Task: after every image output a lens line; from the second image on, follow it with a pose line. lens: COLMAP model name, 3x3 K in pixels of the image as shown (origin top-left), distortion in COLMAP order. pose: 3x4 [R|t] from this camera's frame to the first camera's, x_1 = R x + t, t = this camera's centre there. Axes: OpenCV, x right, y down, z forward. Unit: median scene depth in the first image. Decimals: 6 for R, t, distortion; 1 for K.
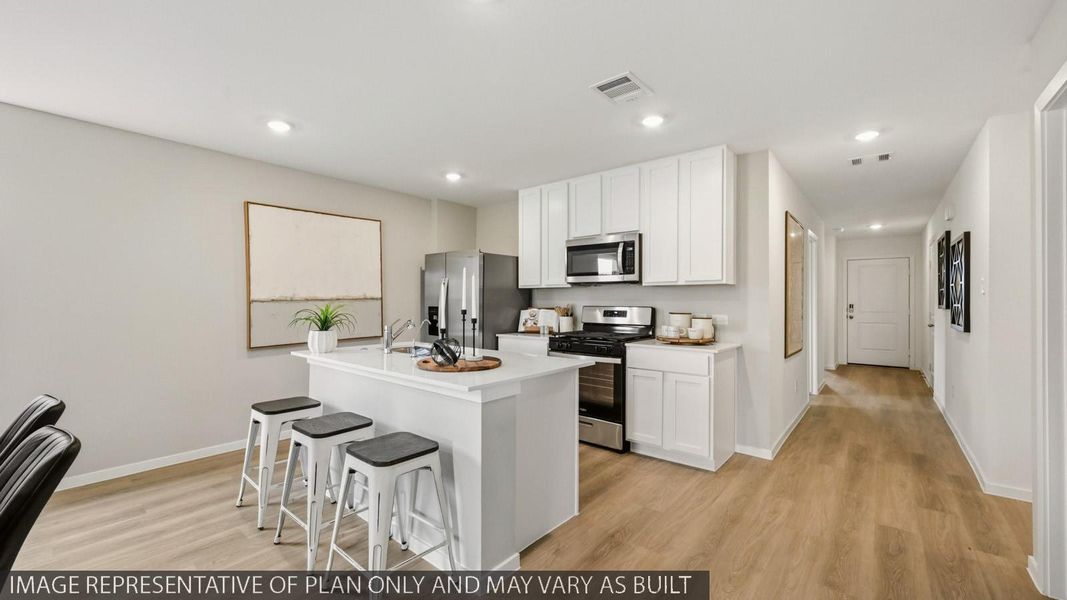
lens RADIAL K [[423.6, 0, 535.3], [0, 423.6, 300.1], [0, 0, 1]] dist [-0.000266, 0.000022]
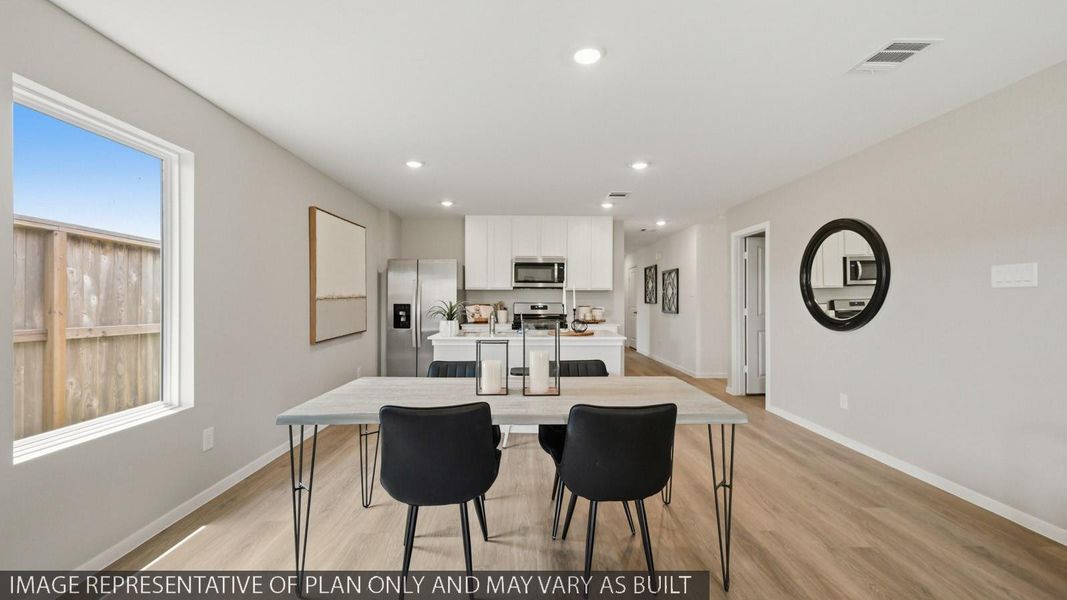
lens RADIAL K [[423.6, 0, 535.3], [0, 423.6, 300.1], [0, 0, 1]] dist [-0.000266, 0.000022]
pose [[0.757040, -0.000249, 0.653369, -0.849024], [-0.000806, 0.999999, 0.001314, 0.002592], [-0.653368, -0.001522, 0.757039, -0.169083]]
